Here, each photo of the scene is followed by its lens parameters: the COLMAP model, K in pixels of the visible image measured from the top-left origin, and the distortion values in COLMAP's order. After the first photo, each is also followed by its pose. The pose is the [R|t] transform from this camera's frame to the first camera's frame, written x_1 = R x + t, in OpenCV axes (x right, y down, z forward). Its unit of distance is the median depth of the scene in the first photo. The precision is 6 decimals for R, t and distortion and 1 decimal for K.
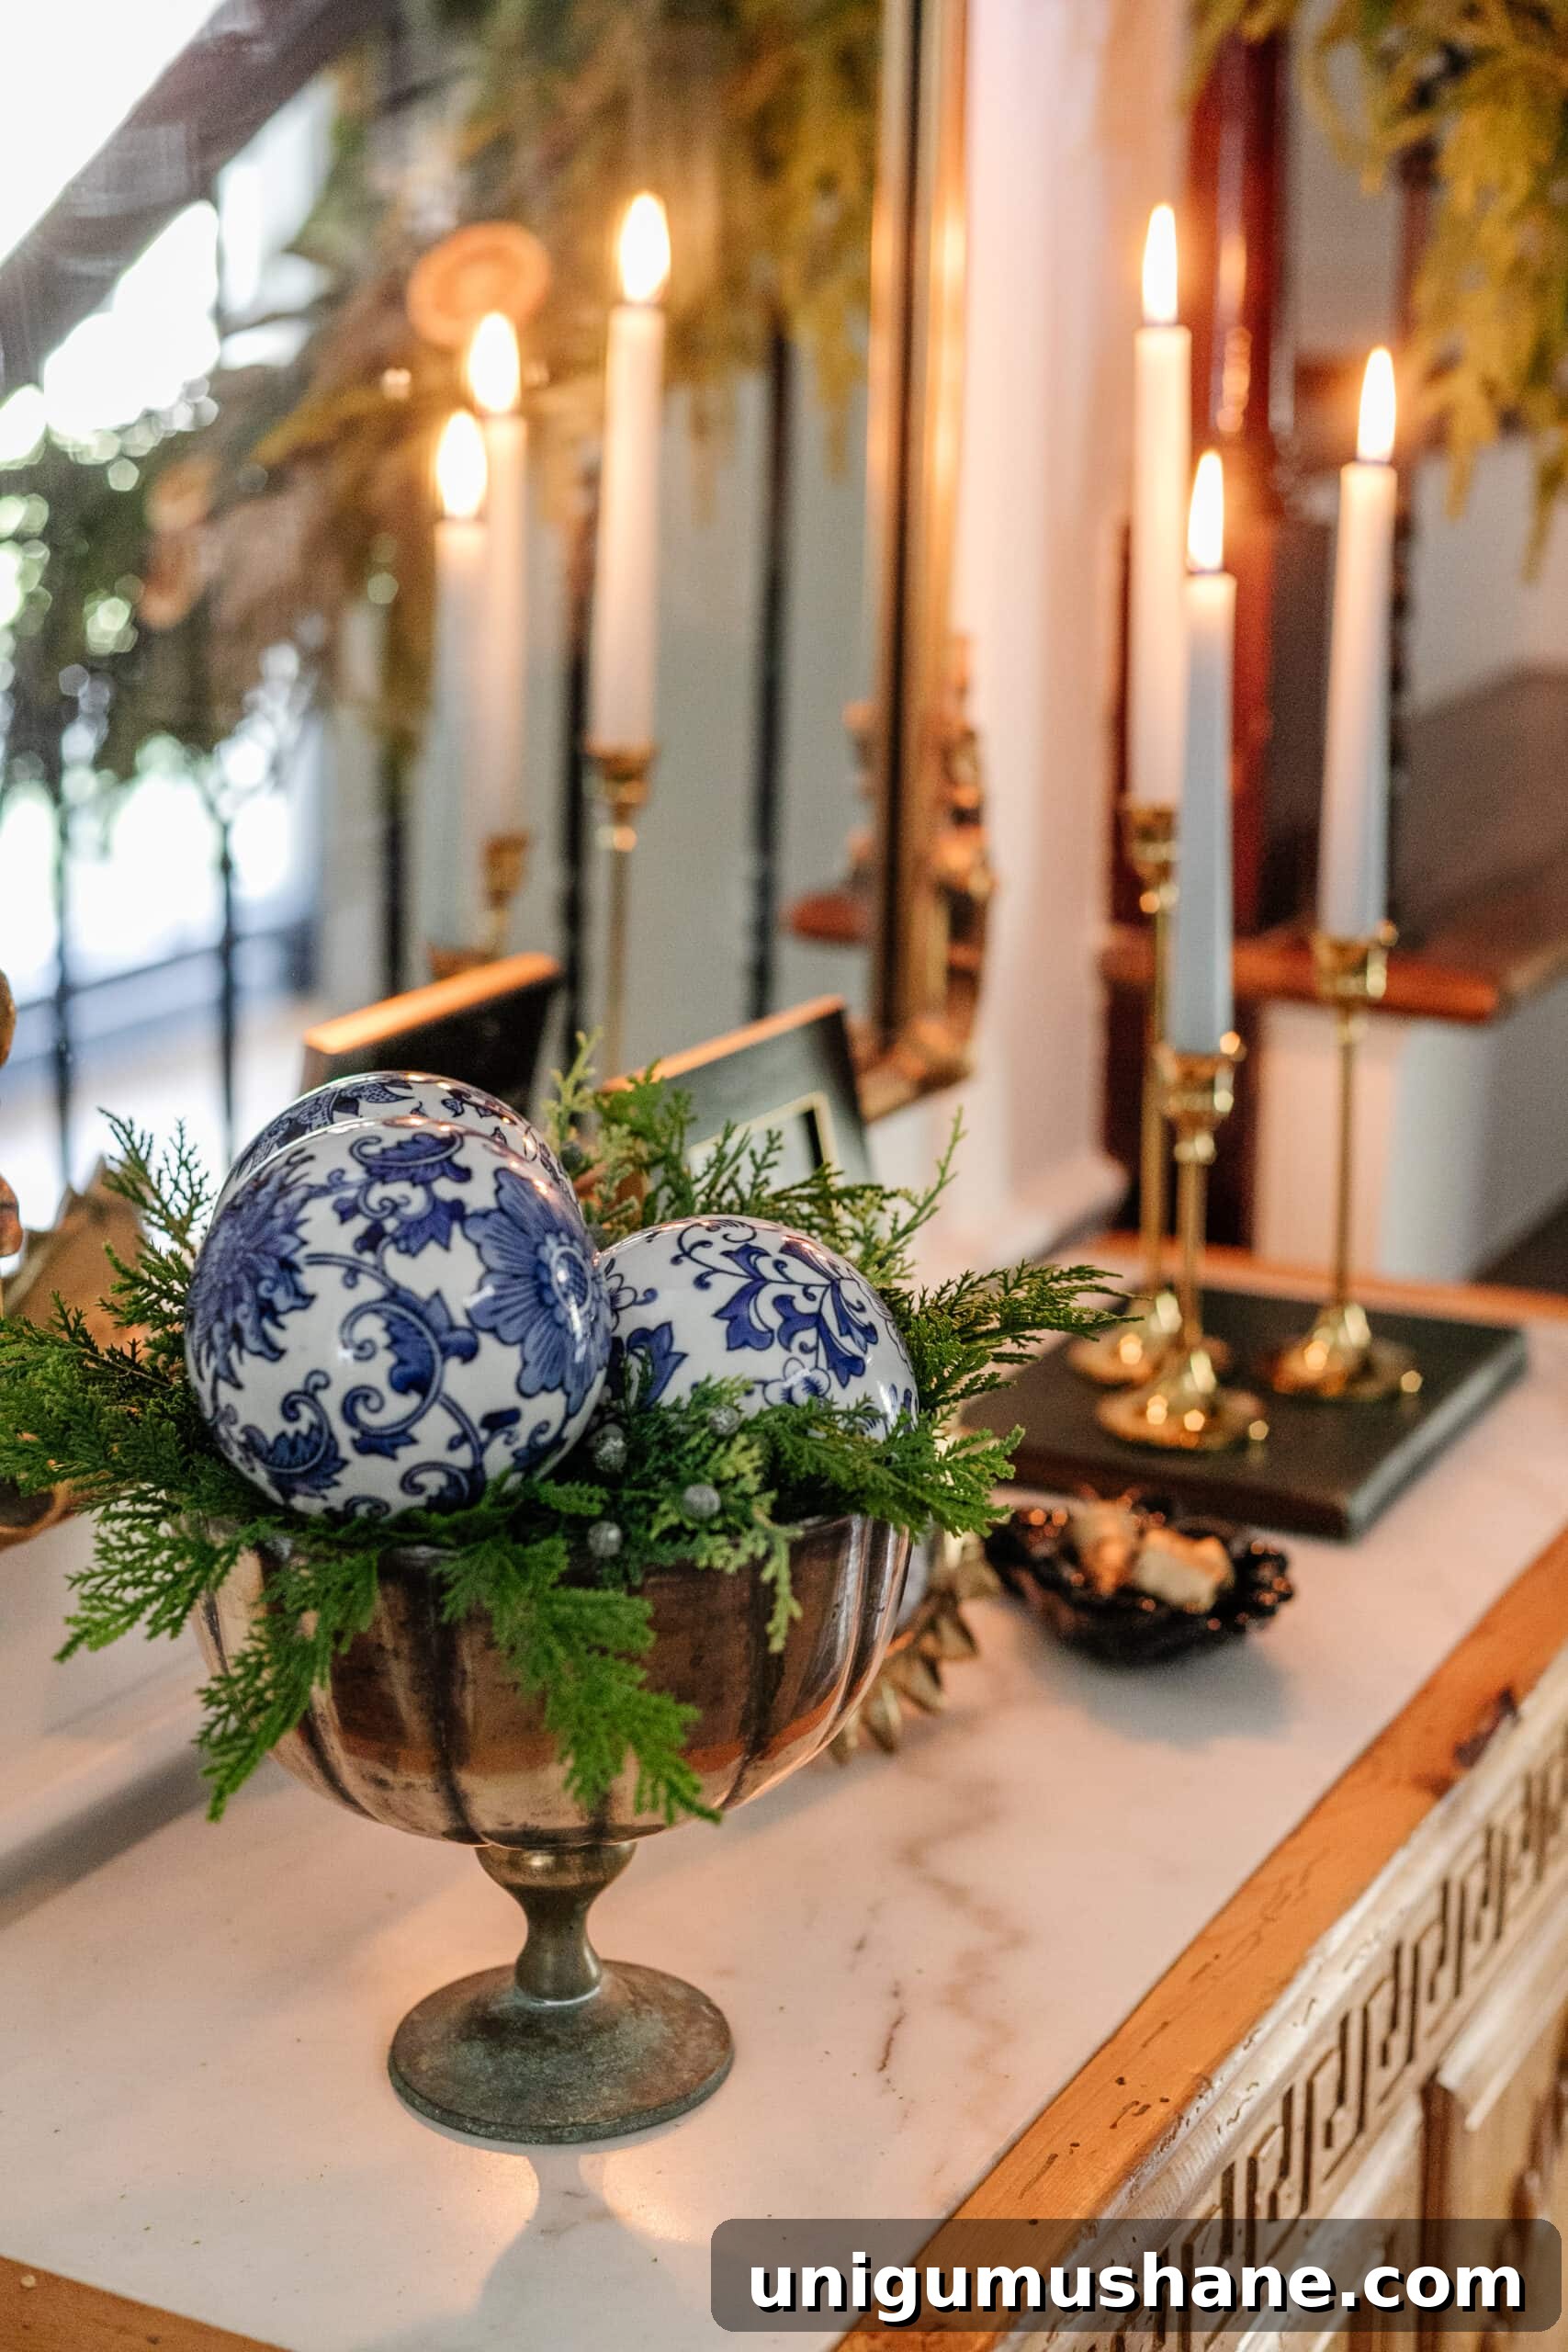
lens RADIAL K [[3528.9, 0, 784.0], [0, 3528.9, 1176.0], [0, 0, 1]] dist [0.008859, -0.091371]
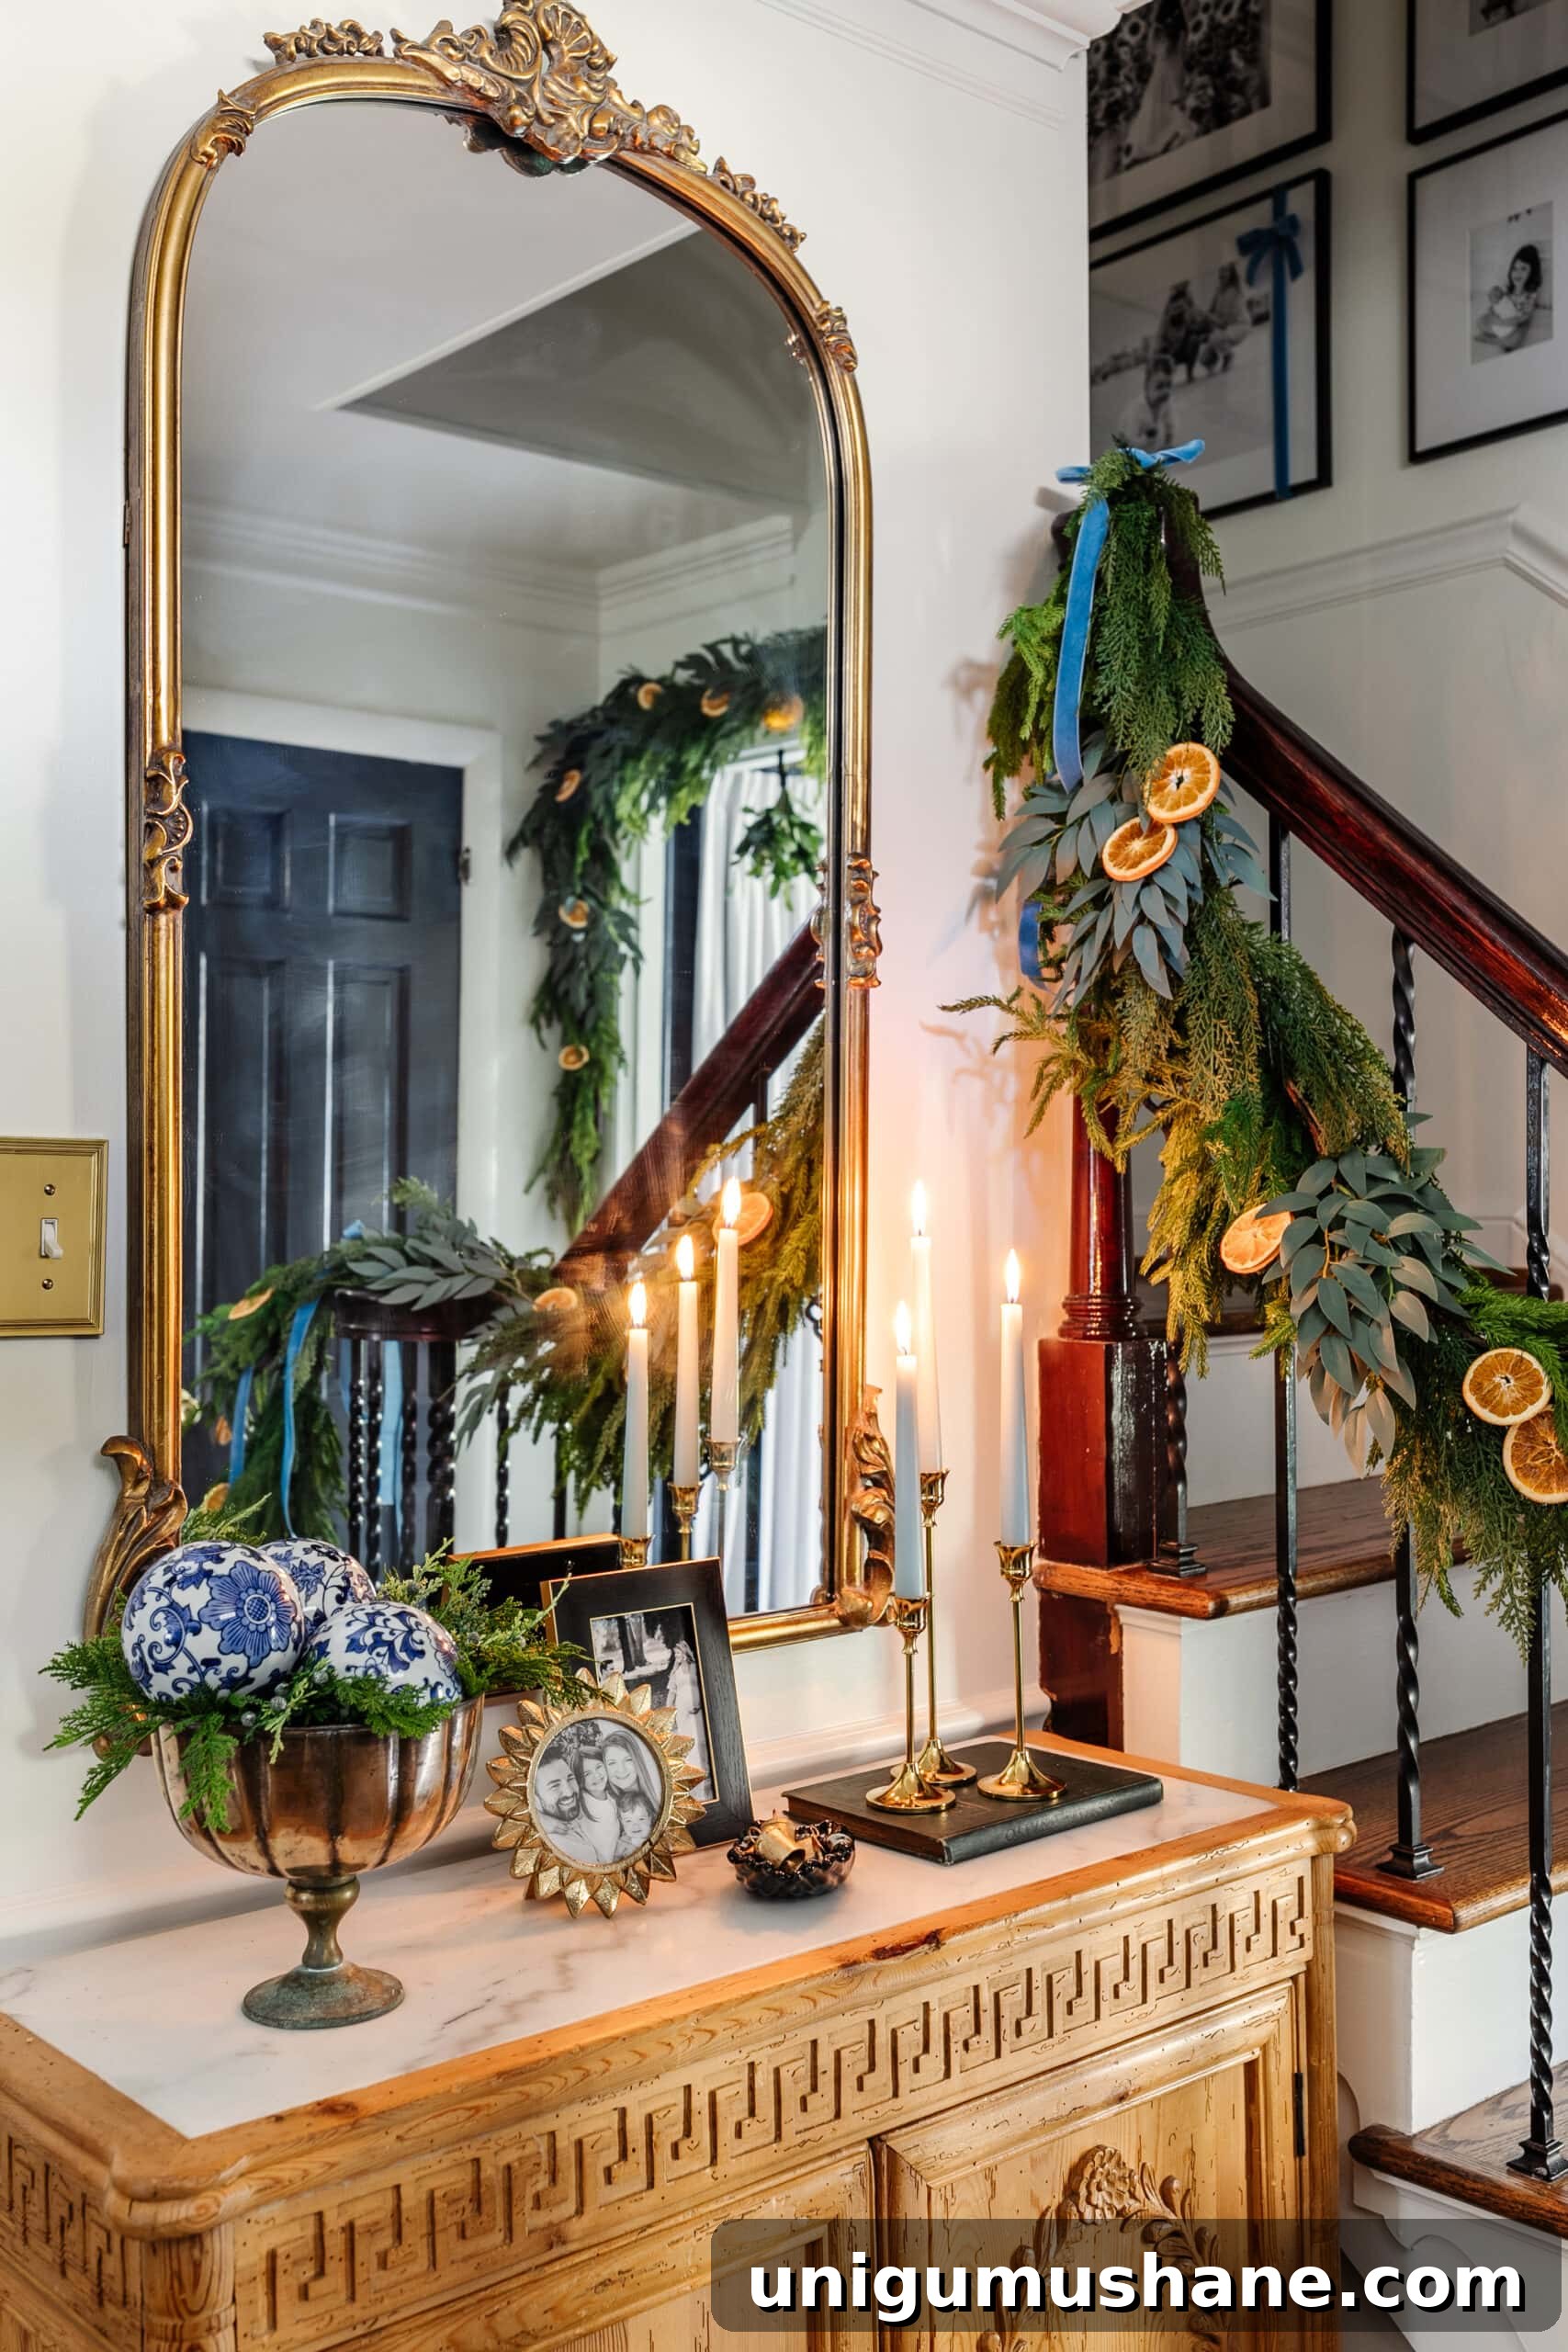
lens RADIAL K [[2241.8, 0, 775.7], [0, 2241.8, 1185.0], [0, 0, 1]] dist [0.005901, -0.015084]
pose [[0.931221, -0.009712, -0.364327, 0.595310], [-0.089036, 0.963294, -0.253254, 0.077014], [0.353413, 0.268273, 0.896174, -0.228198]]
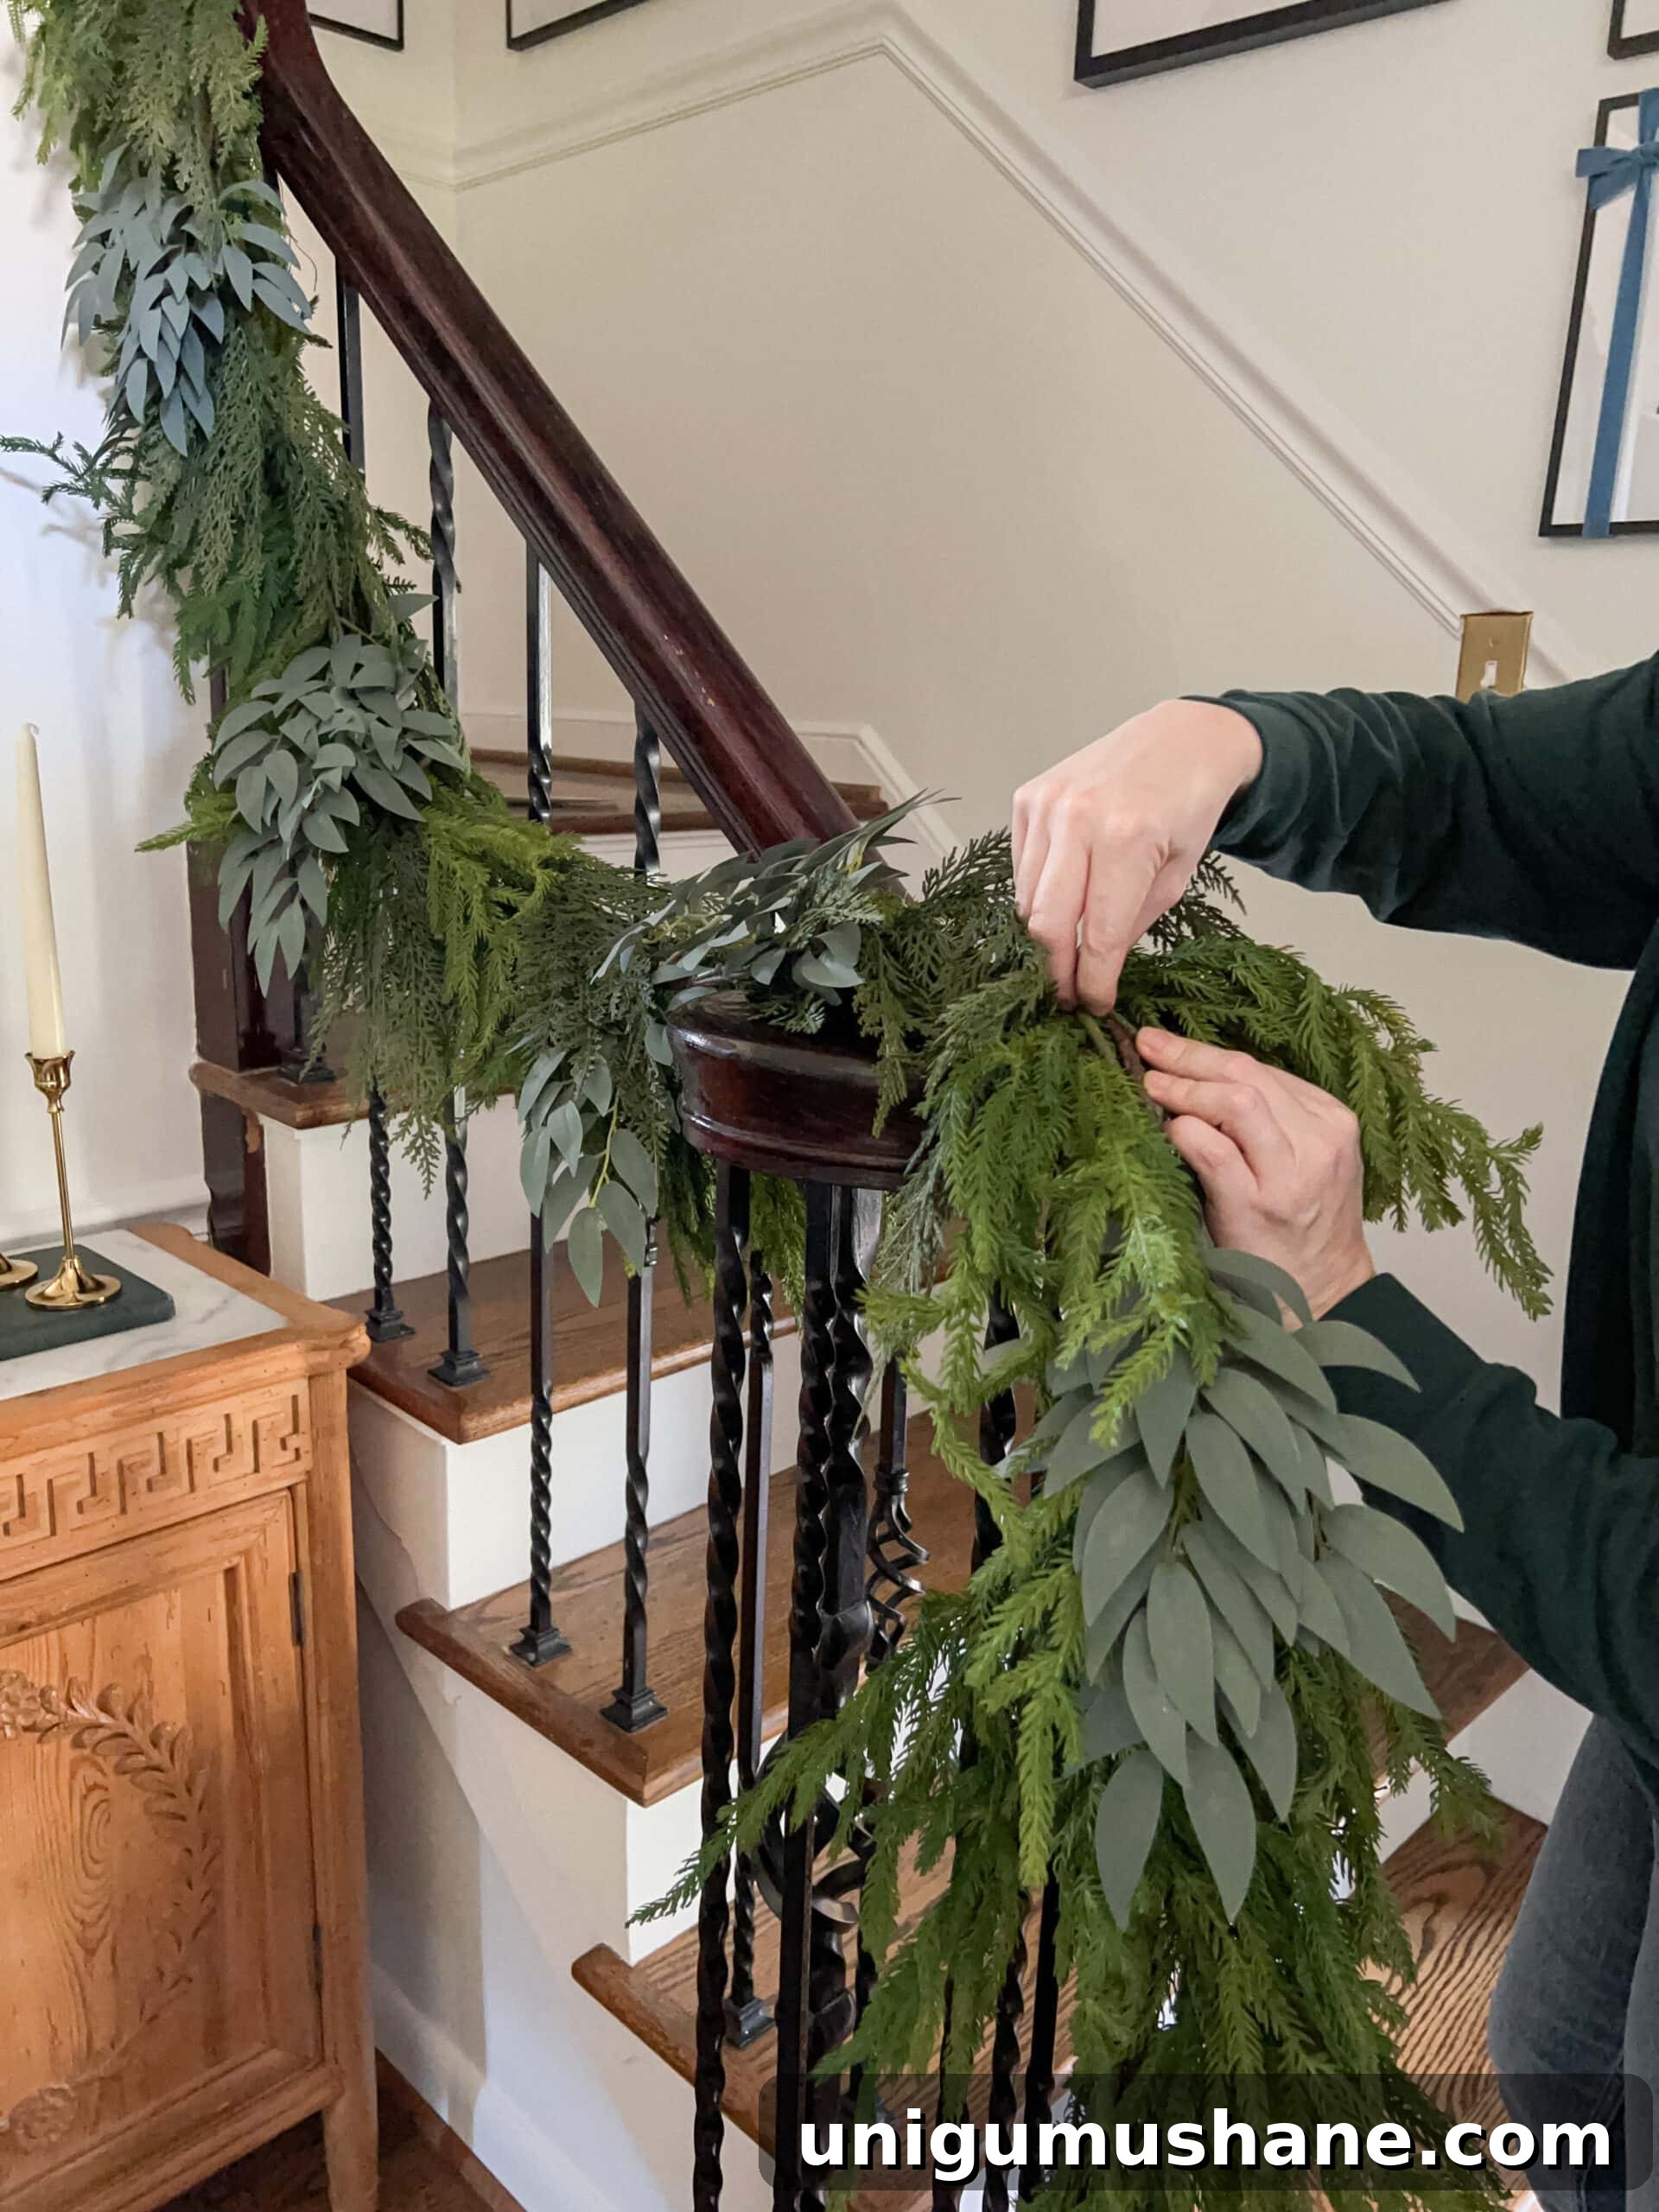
lens RADIAL K [[1686.1, 0, 820.6], [0, 1686.1, 1102.7], [0, 0, 1]] dist [0.000603, -0.001745]
pose [[0.956301, 0.102337, -0.273891, 0.993560], [-0.111869, 0.993534, -0.019369, -0.099278], [0.270138, 0.049163, 0.961566, 0.350812]]
